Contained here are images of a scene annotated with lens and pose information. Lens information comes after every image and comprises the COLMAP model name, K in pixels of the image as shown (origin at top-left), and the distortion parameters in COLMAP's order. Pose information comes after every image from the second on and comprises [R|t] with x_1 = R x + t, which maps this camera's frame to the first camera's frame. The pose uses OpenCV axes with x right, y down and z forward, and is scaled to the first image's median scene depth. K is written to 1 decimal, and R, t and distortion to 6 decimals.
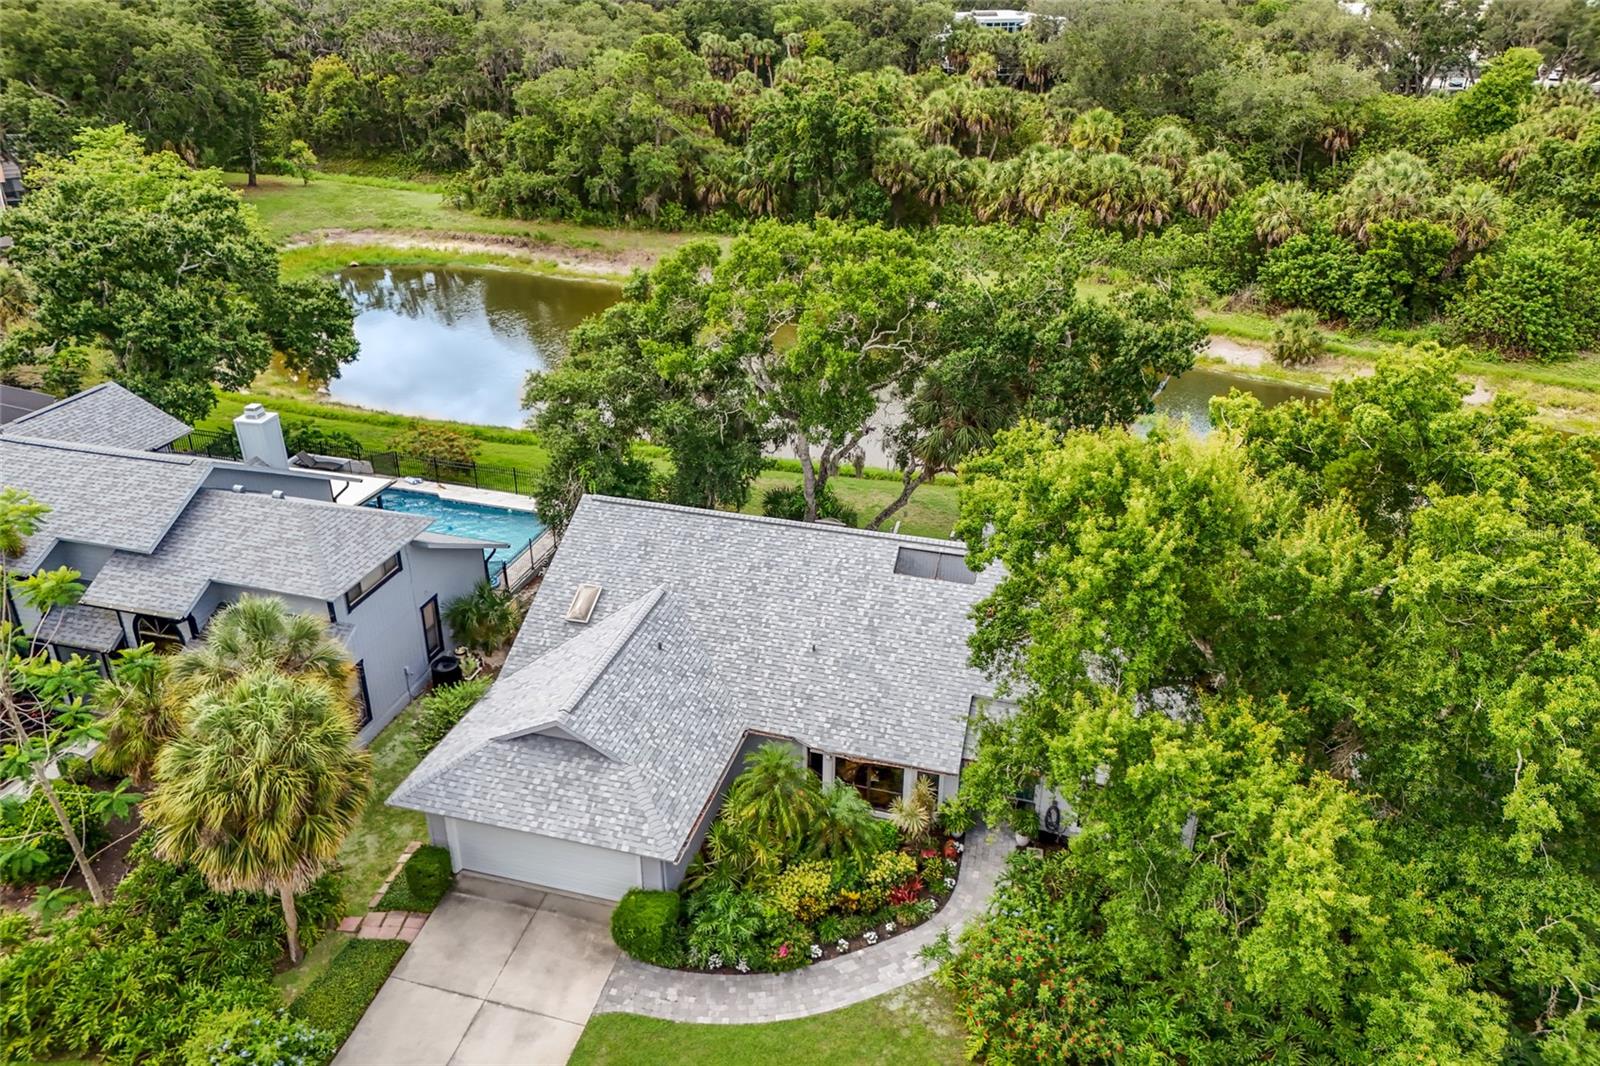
lens RADIAL K [[1163.1, 0, 793.3], [0, 1163.1, 526.7], [0, 0, 1]] dist [0.078373, -0.069321]
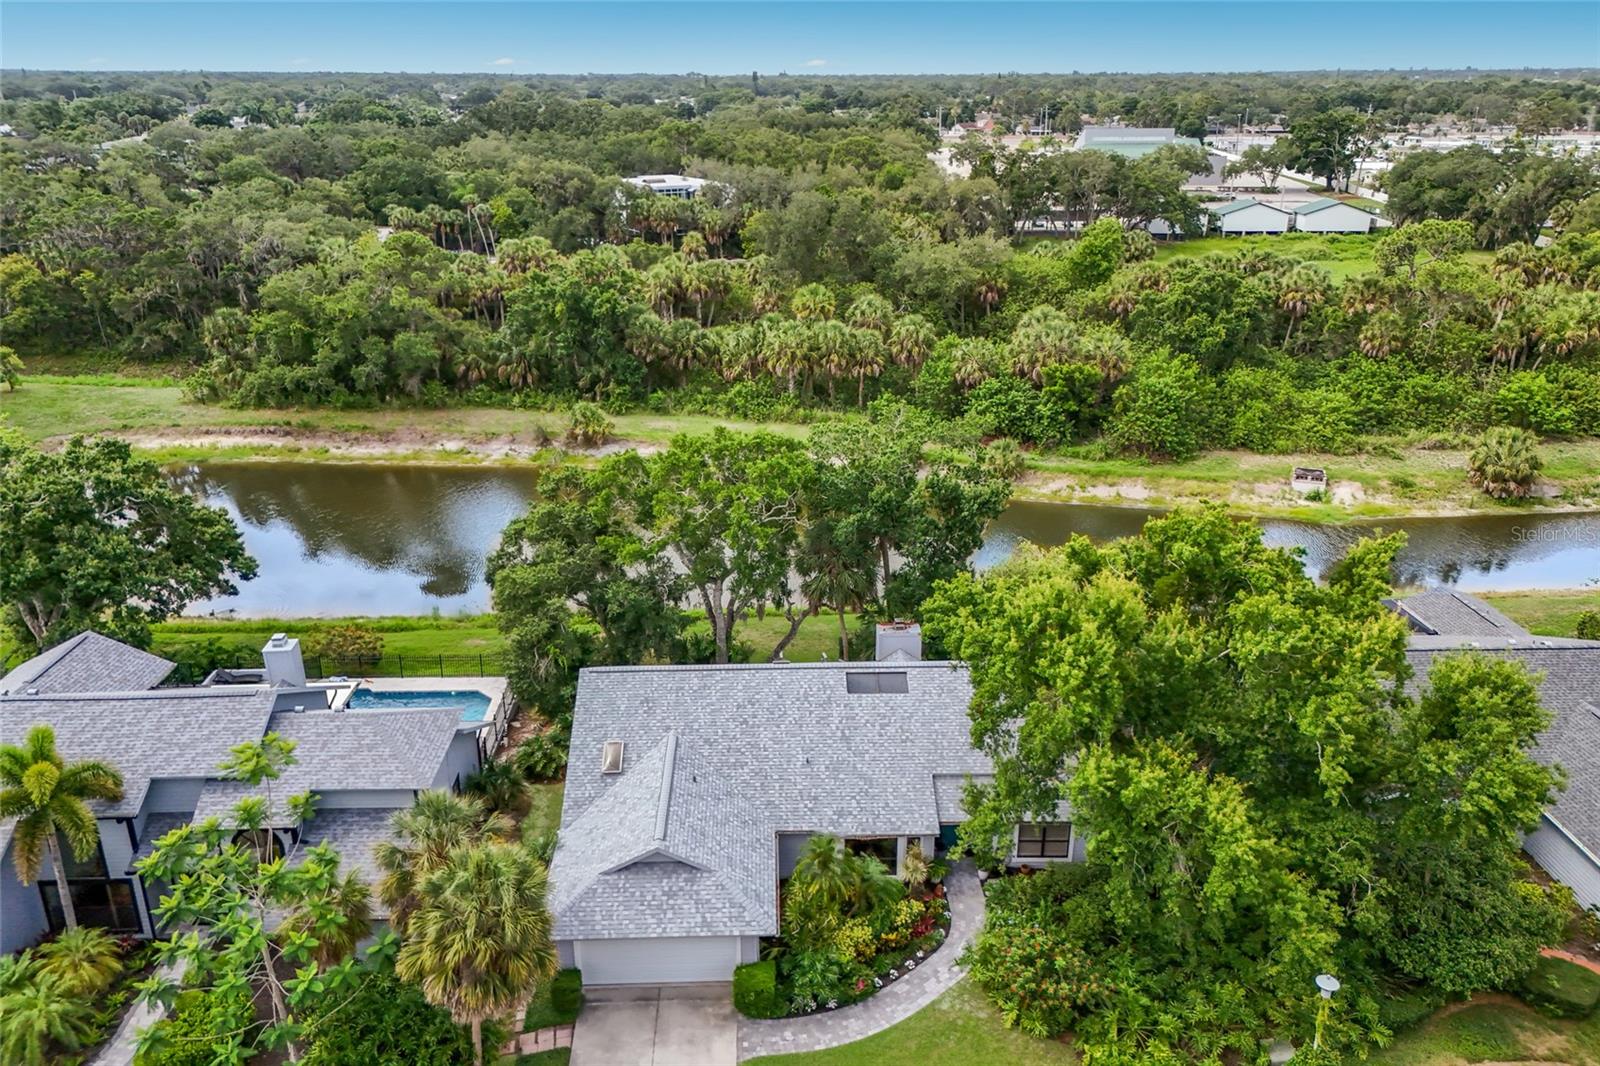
lens RADIAL K [[1138.2, 0, 800.0], [0, 1138.2, 533.0], [0, 0, 1]] dist [0.102577, -0.140230]
pose [[0.955118, -0.114111, 0.273365, -0.128705], [0.140149, 0.987083, -0.077629, -0.020485], [-0.260976, 0.112456, 0.958773, -0.107536]]
